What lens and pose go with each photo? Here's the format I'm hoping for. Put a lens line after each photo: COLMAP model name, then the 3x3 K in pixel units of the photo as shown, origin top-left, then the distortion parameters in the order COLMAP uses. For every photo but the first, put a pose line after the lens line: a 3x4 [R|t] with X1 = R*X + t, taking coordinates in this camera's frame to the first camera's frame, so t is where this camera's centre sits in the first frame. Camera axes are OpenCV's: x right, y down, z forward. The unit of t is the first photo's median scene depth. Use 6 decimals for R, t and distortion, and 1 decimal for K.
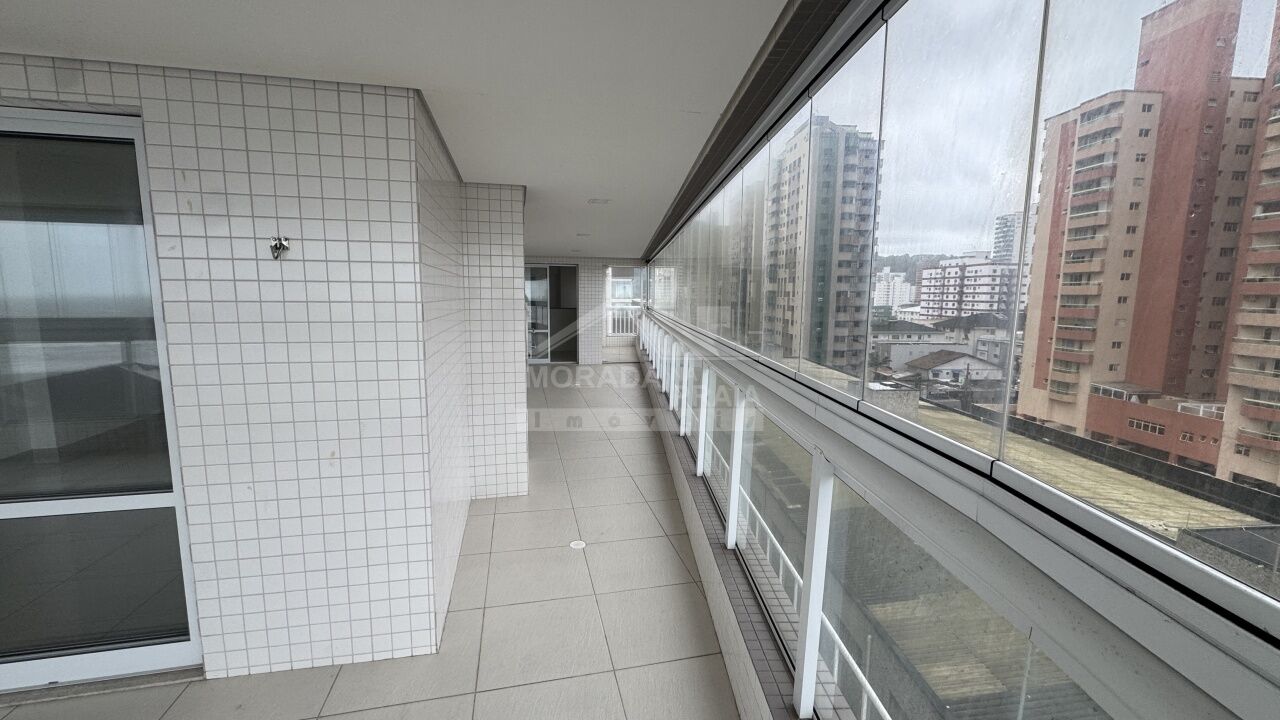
lens RADIAL K [[509.2, 0, 638.7], [0, 509.2, 359.2], [0, 0, 1]] dist [-0.002077, -0.000291]
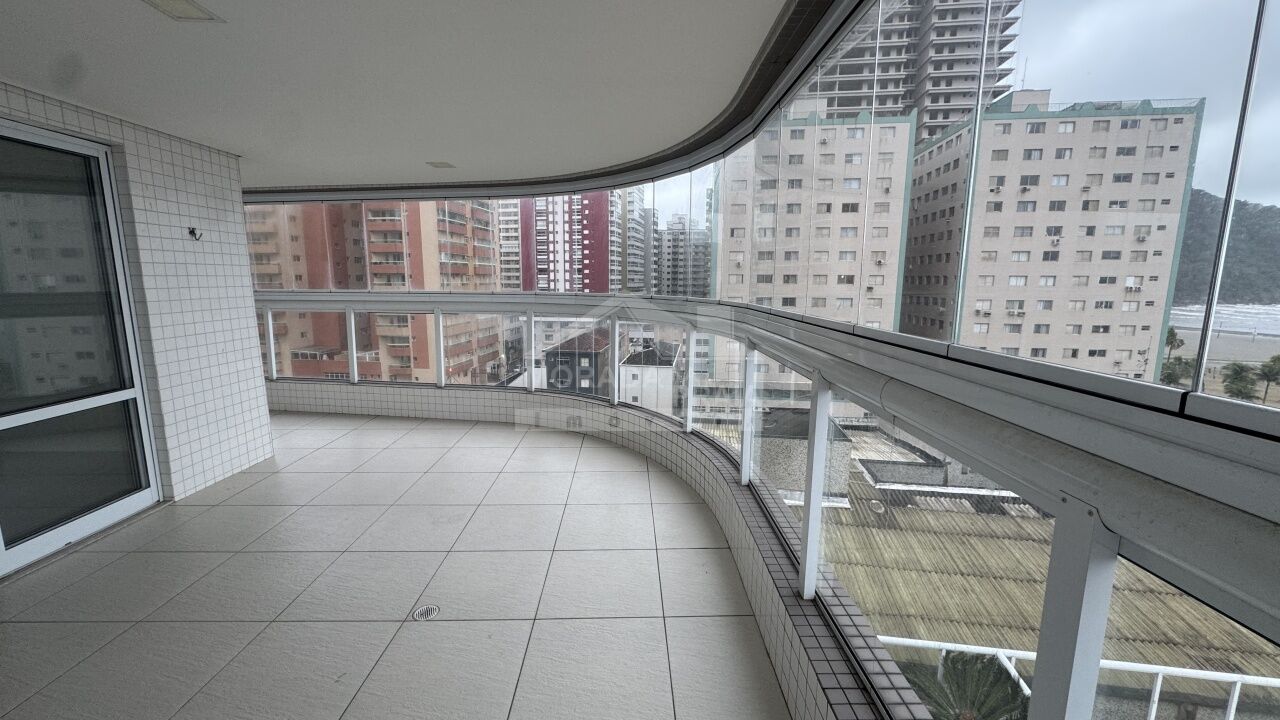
lens RADIAL K [[509.2, 0, 638.7], [0, 509.2, 359.2], [0, 0, 1]] dist [-0.002077, -0.000291]
pose [[0.207928, -0.163221, 0.964430, -1.976182], [0.125471, 0.982284, 0.139192, 0.147884], [-0.970063, 0.092066, 0.224724, -0.797719]]
